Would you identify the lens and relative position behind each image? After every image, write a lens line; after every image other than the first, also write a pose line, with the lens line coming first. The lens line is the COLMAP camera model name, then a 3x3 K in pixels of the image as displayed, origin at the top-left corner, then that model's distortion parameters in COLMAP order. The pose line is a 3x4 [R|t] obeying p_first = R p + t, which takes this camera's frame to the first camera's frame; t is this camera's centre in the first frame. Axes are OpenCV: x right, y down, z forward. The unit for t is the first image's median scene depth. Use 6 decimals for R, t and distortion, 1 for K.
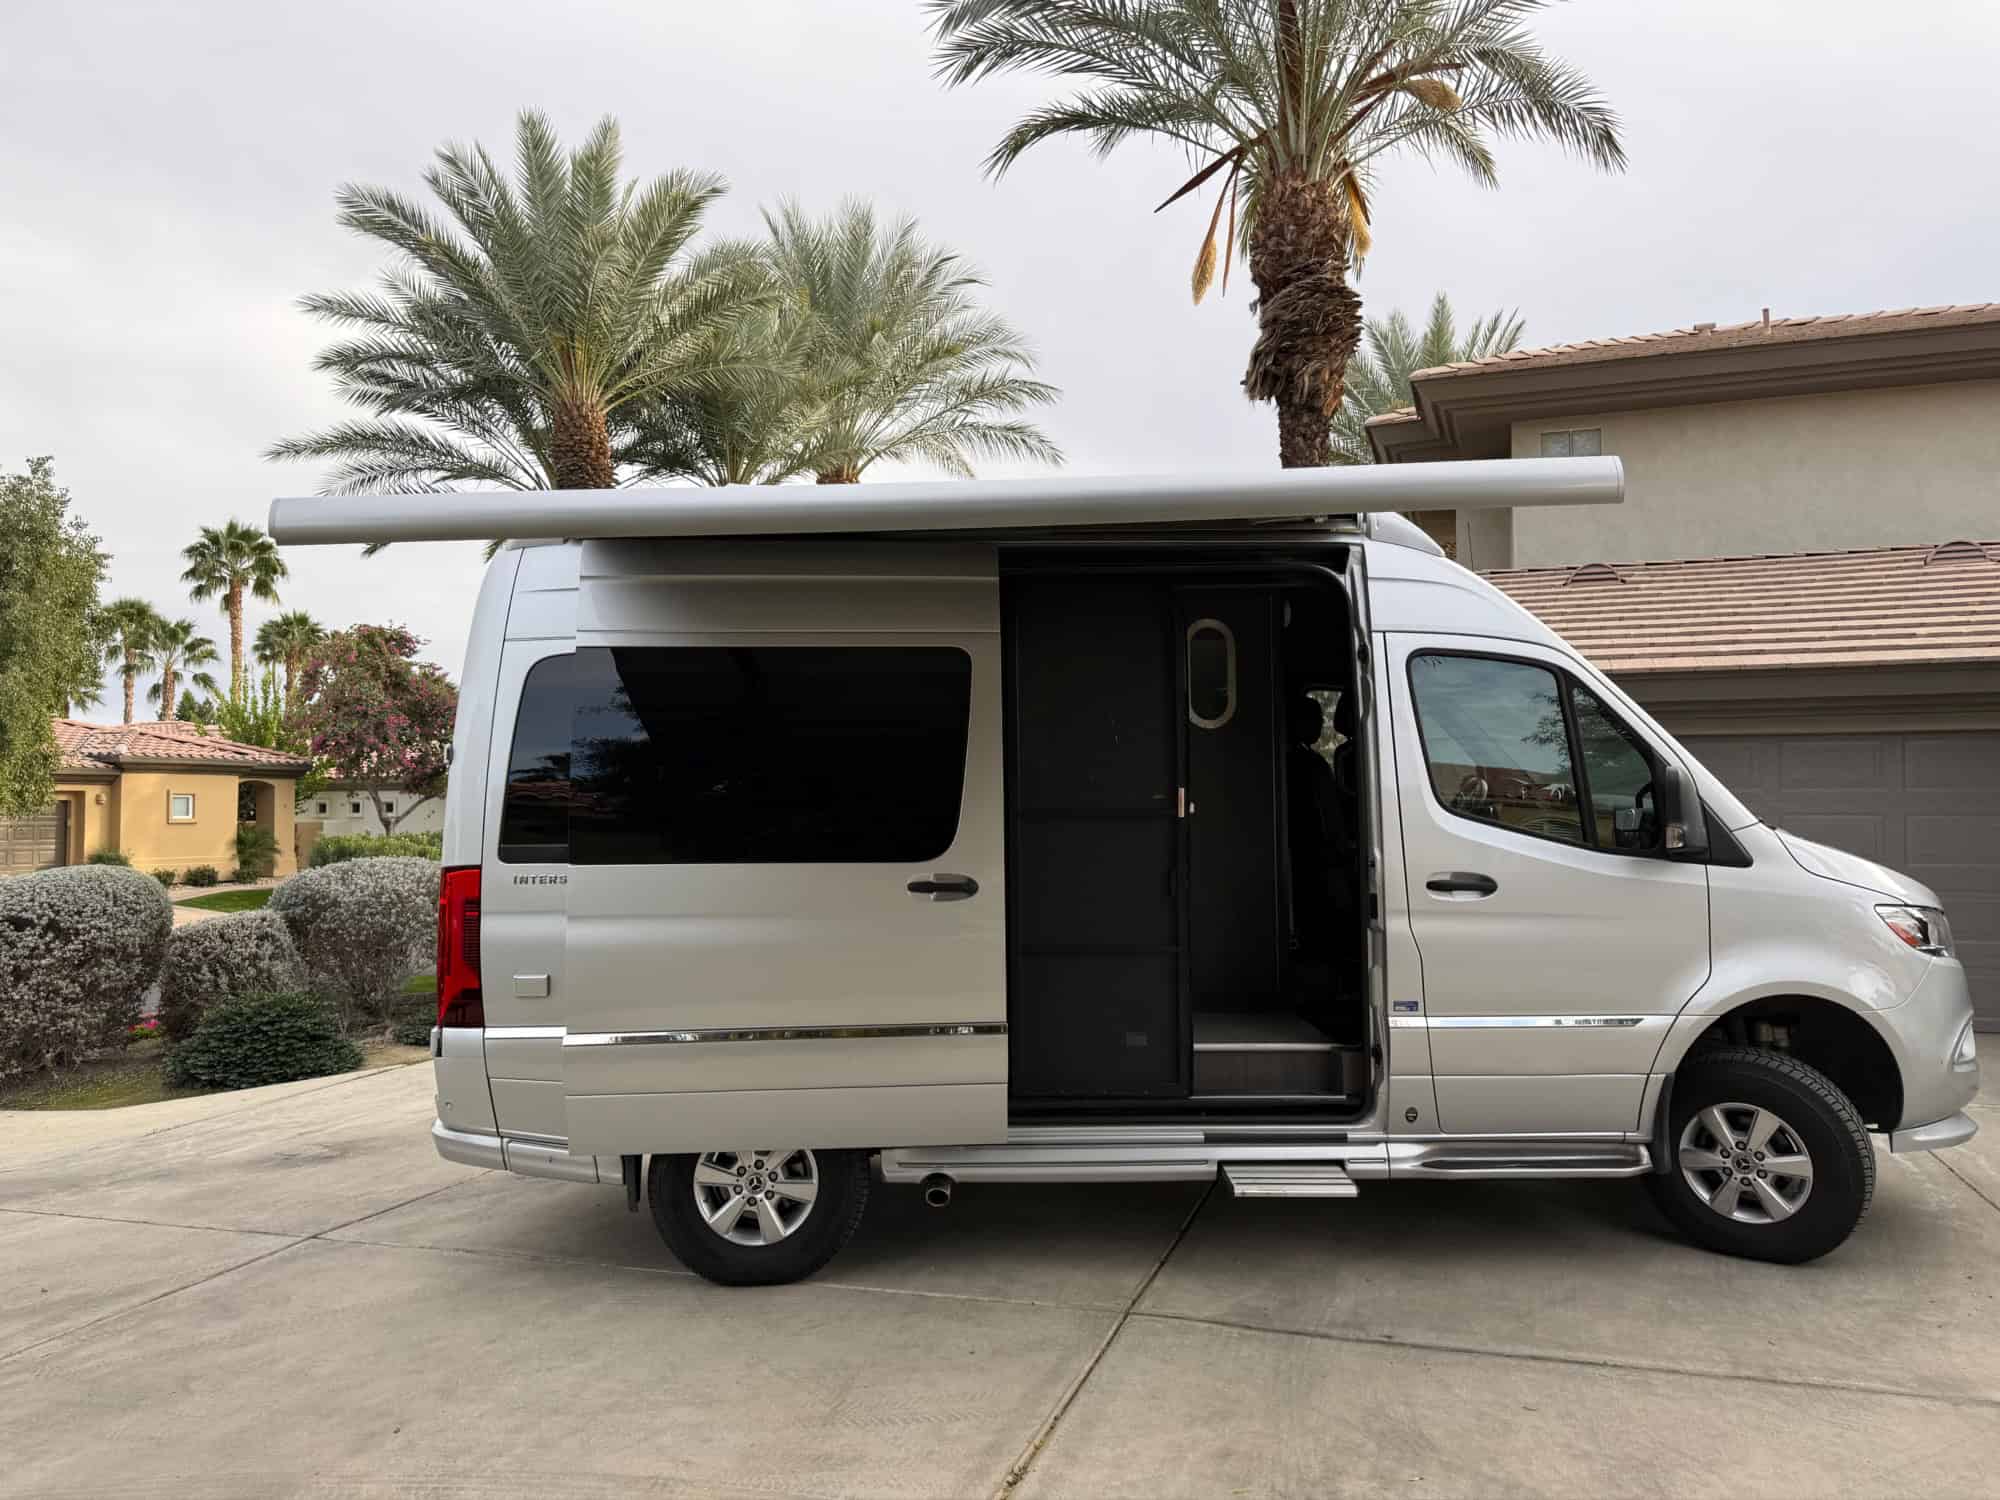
lens RADIAL K [[1460.9, 0, 1000.0], [0, 1460.9, 750.0], [0, 0, 1]] dist [0.003397, 0.001181]
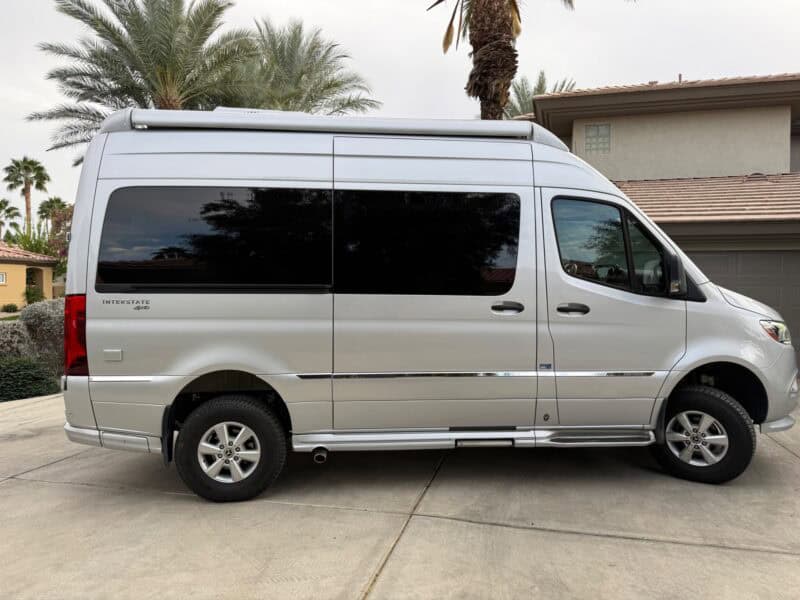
lens RADIAL K [[590.0, 0, 400.0], [0, 590.0, 300.0], [0, 0, 1]] dist [0.000537, -0.000288]
pose [[0.997075, 0.010596, 0.075697, 0.004367], [-0.015492, 0.997805, 0.064390, 0.028670], [-0.074848, -0.065374, 0.995050, 0.177961]]
